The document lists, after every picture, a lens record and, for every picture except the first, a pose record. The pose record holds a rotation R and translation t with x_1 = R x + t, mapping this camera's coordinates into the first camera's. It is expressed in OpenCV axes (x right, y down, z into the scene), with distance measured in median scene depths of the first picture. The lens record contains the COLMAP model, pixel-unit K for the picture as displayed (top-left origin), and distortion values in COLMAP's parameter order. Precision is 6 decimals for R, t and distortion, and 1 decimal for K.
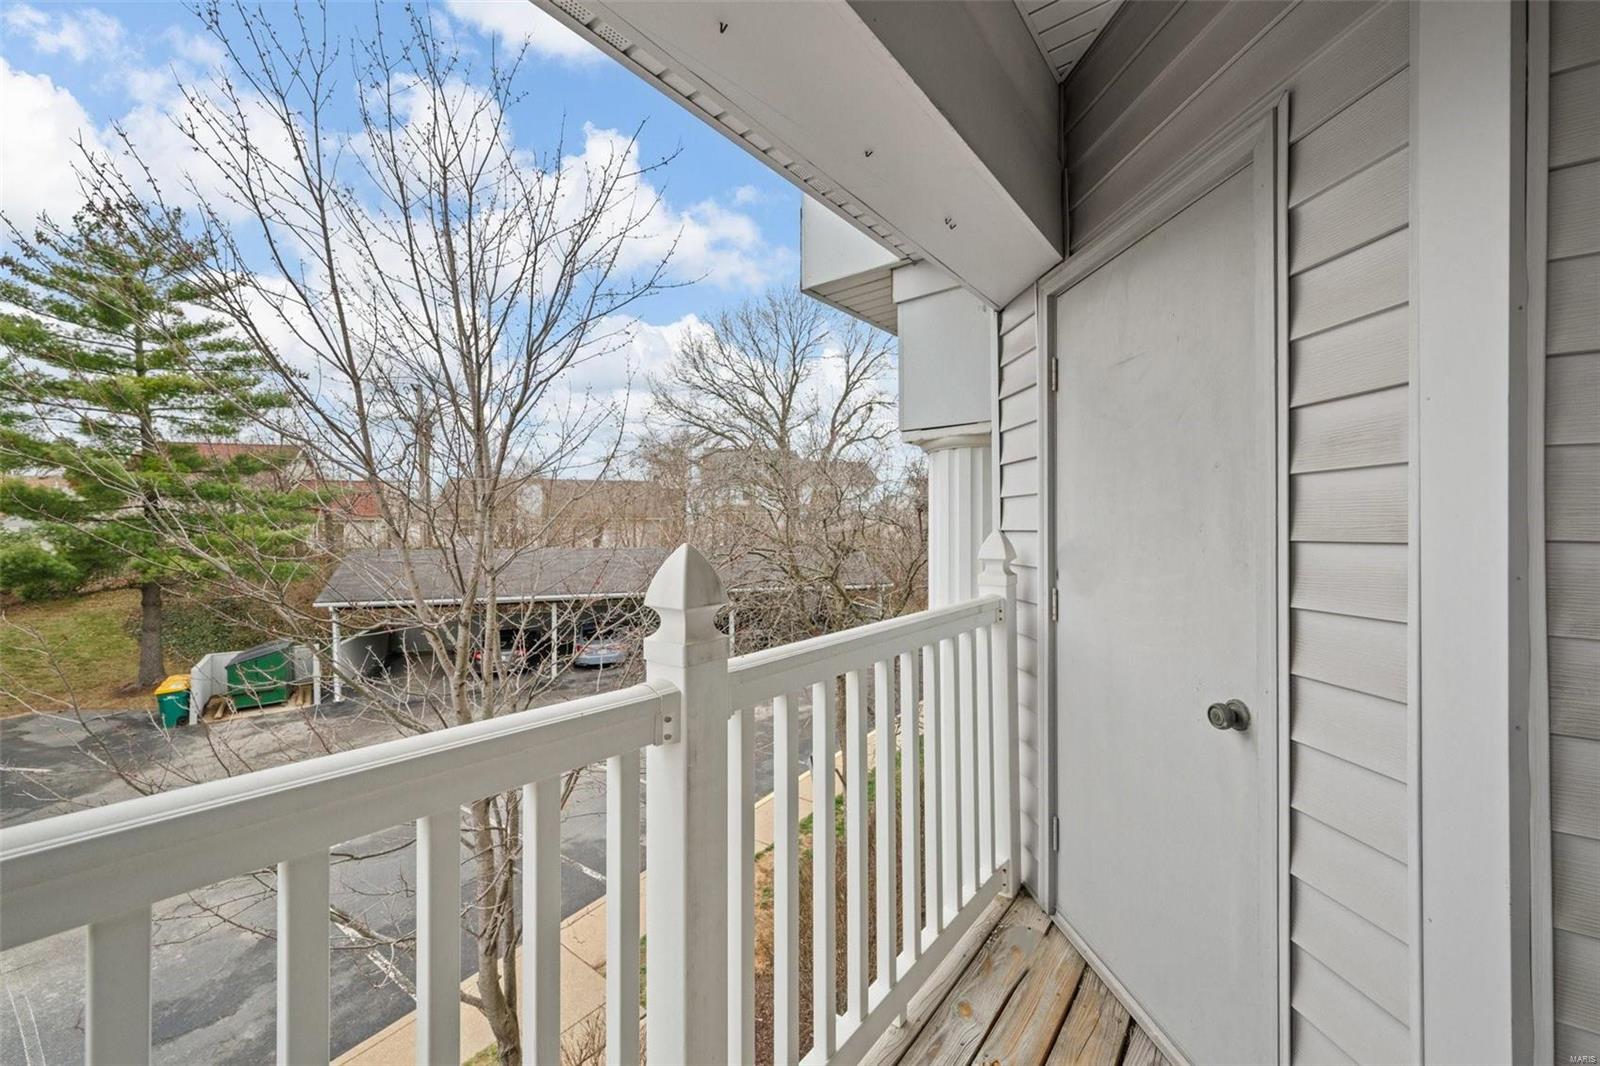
lens RADIAL K [[625.0, 0, 808.1], [0, 625.0, 526.3], [0, 0, 1]] dist [0.001348, 0.000051]
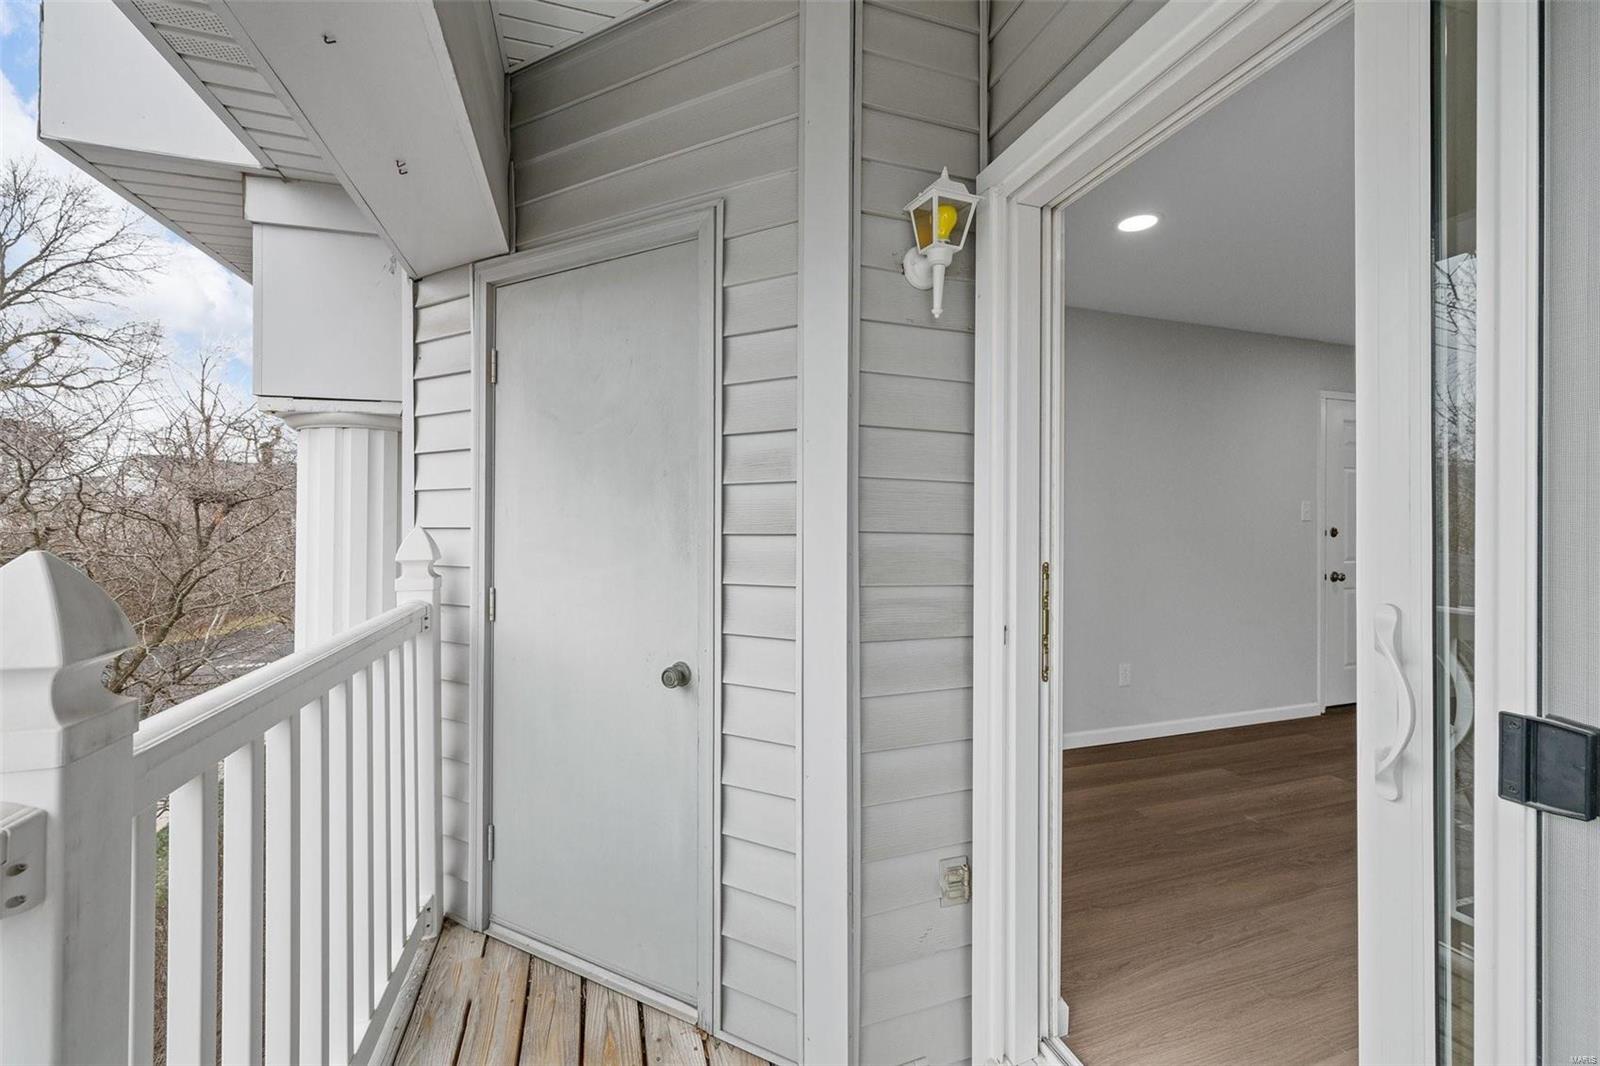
lens RADIAL K [[637.6, 0, 800.2], [0, 637.6, 519.6], [0, 0, 1]] dist [-0.000655, 0.000144]
pose [[0.567879, 0.004445, 0.823100, -0.147367], [0.000718, 0.999982, -0.005896, 0.000651], [-0.823112, 0.003939, 0.567866, 0.050684]]
